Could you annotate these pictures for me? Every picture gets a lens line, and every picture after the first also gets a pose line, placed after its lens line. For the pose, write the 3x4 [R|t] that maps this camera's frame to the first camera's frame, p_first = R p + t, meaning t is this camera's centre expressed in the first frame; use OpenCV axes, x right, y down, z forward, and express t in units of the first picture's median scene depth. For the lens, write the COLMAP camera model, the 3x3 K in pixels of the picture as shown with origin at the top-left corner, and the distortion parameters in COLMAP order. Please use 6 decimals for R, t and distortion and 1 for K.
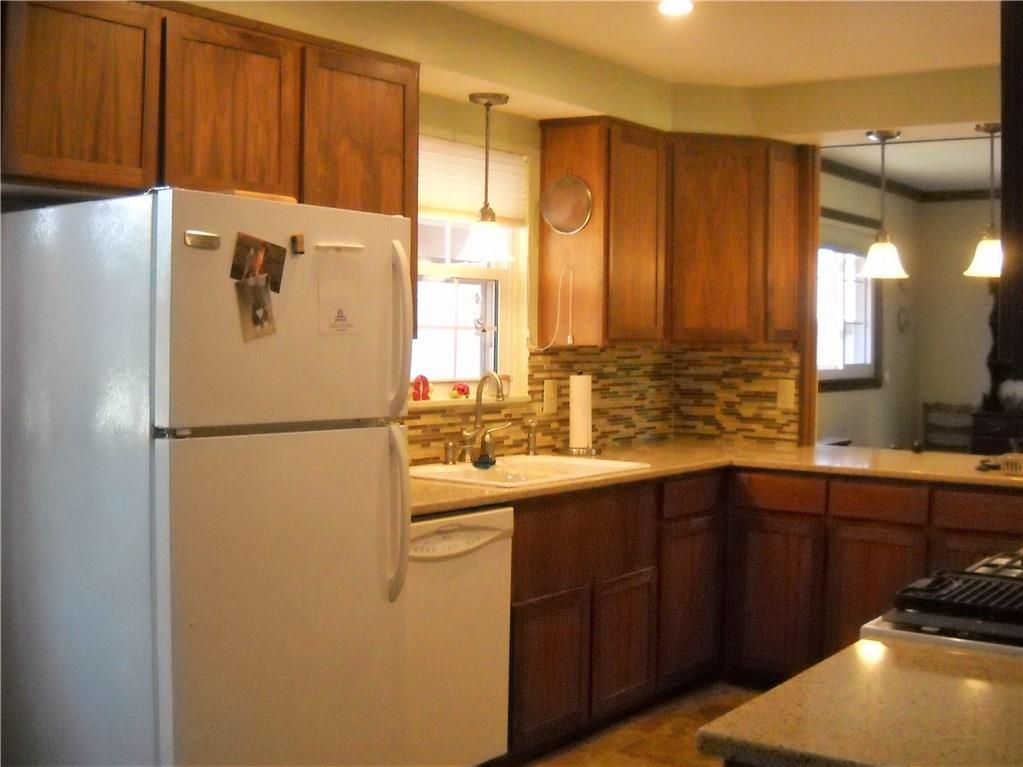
lens RADIAL K [[1220.9, 0, 511.5], [0, 1220.9, 383.5], [0, 0, 1]] dist [-0.260305, 0.227428]
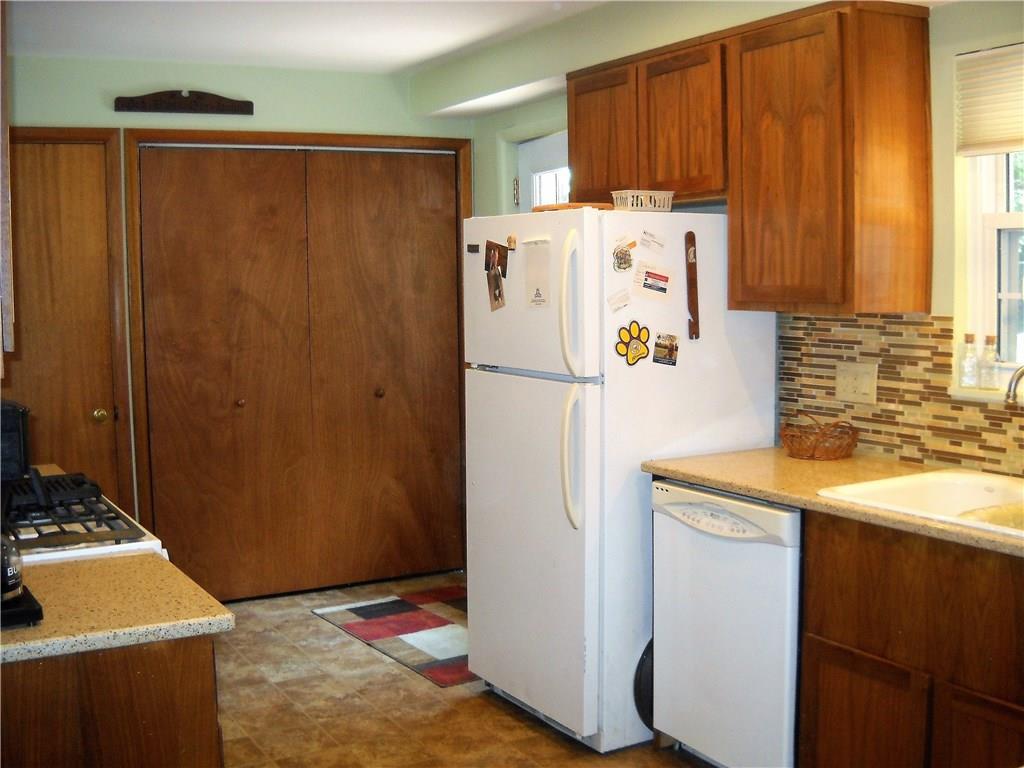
lens RADIAL K [[1177.8, 0, 512.0], [0, 1177.8, 384.0], [0, 0, 1]] dist [-0.268720, 0.036374]
pose [[-0.382596, 0.071734, -0.921127, 0.635878], [-0.025124, 0.995805, 0.087985, -0.041753], [0.923574, 0.056805, -0.379189, 0.886054]]
